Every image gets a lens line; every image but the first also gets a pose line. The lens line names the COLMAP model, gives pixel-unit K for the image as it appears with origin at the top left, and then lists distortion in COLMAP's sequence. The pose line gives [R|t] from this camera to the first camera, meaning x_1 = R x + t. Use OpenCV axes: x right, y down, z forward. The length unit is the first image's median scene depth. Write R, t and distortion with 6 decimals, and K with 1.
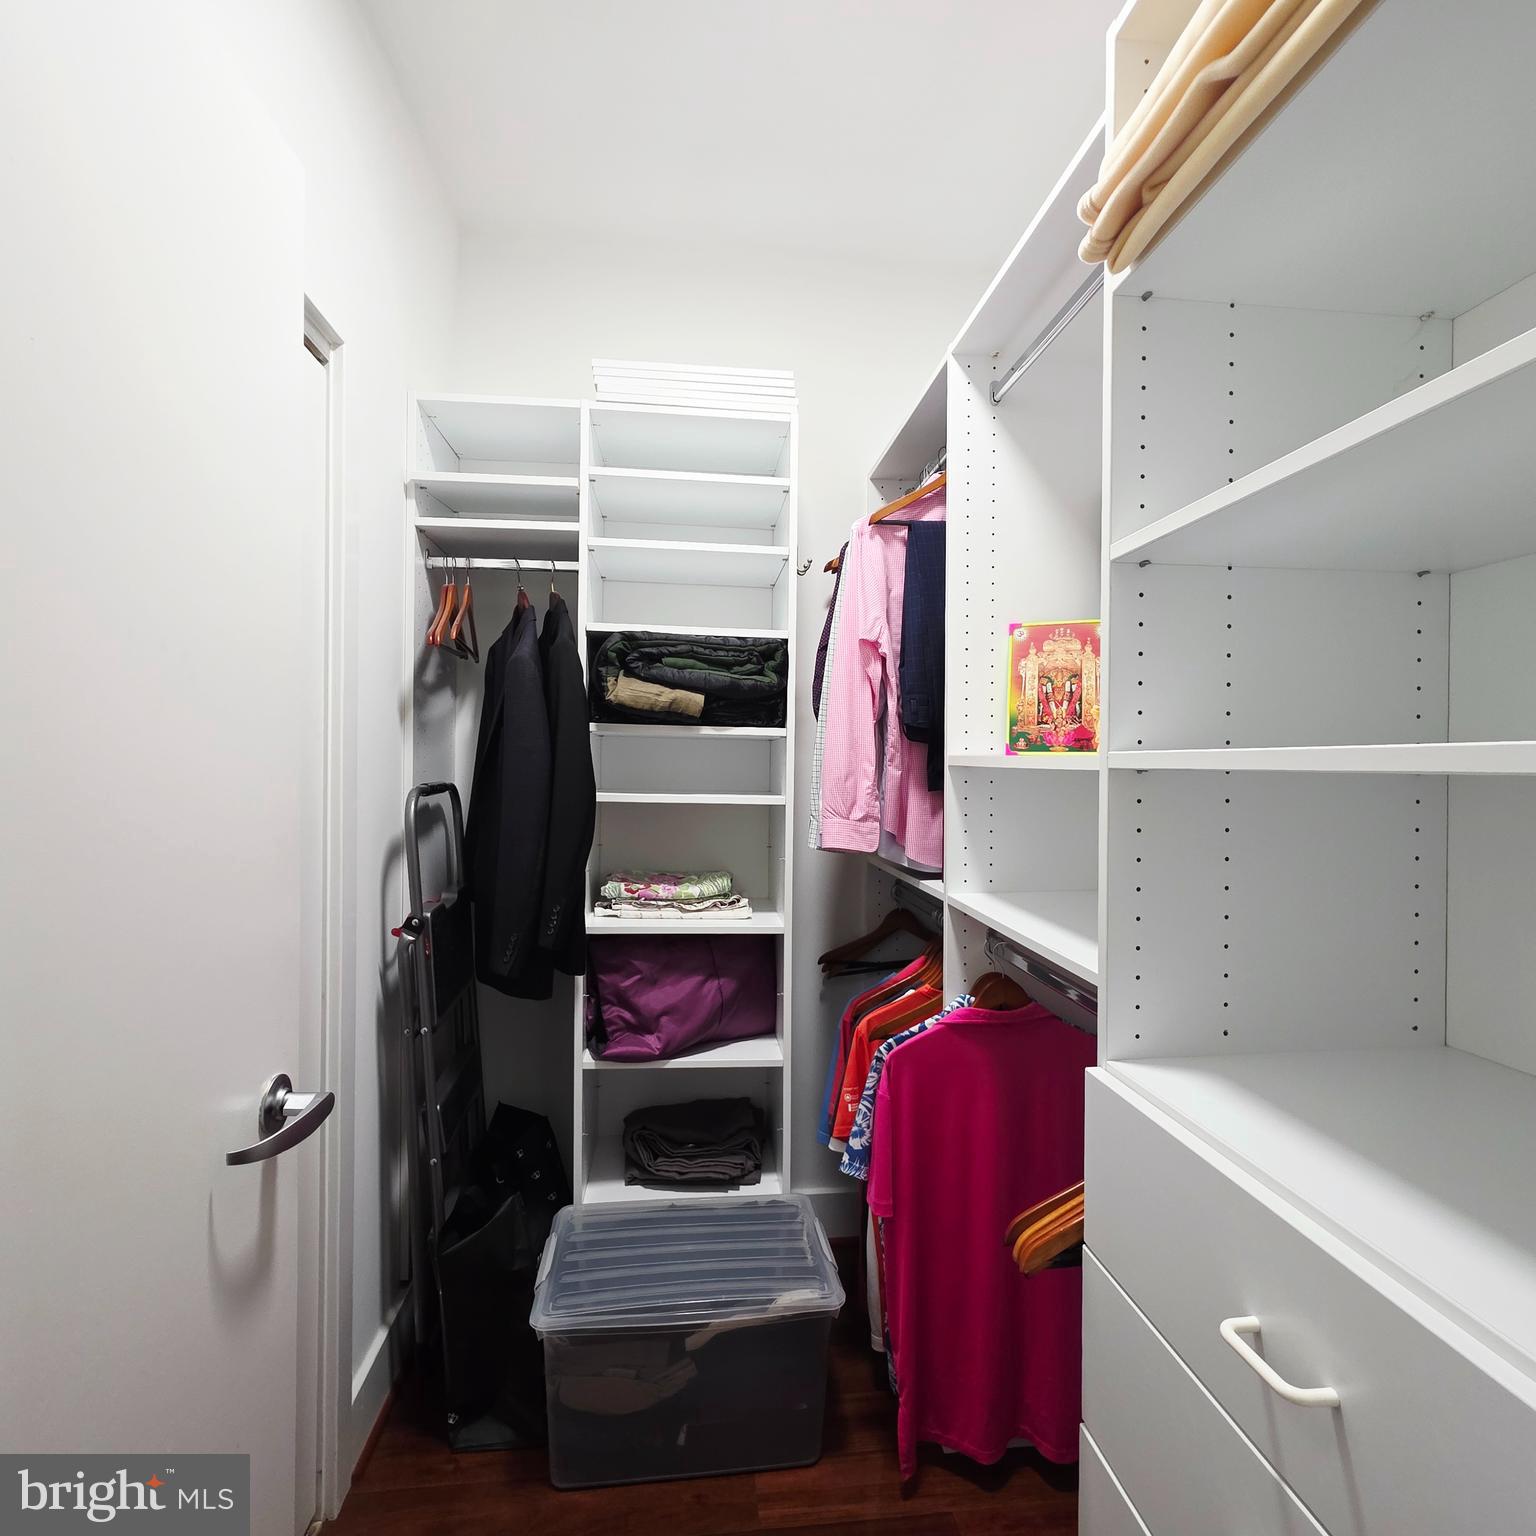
lens RADIAL K [[821.2, 0, 771.5], [0, 821.2, 766.9], [0, 0, 1]] dist [0.000696, -0.000153]
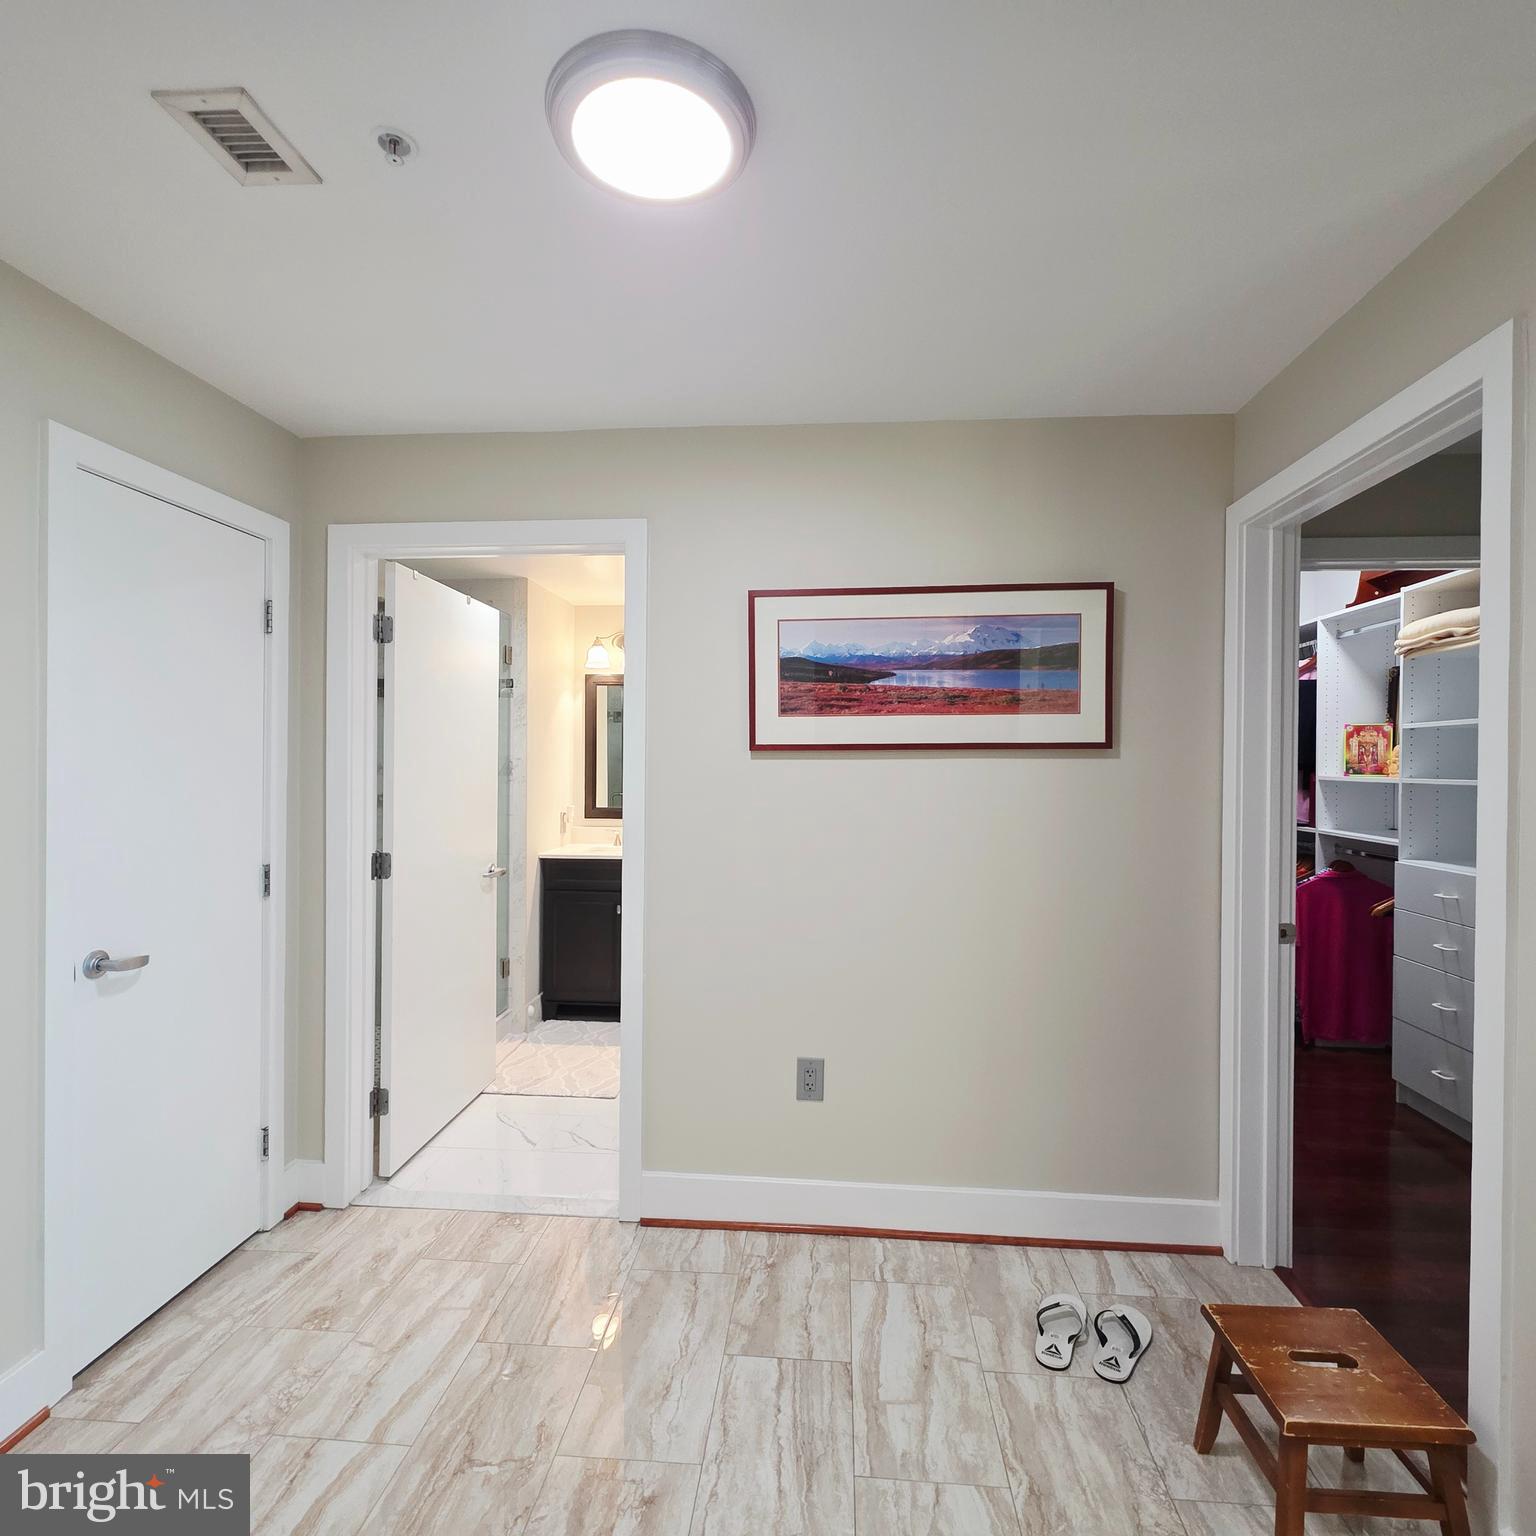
lens RADIAL K [[821.2, 0, 774.8], [0, 821.2, 775.2], [0, 0, 1]] dist [0.000696, -0.000153]
pose [[0.981614, -0.004170, -0.190829, -0.983953], [0.005924, 0.999945, 0.008621, -0.049165], [0.190783, -0.009593, 0.981585, -1.887235]]
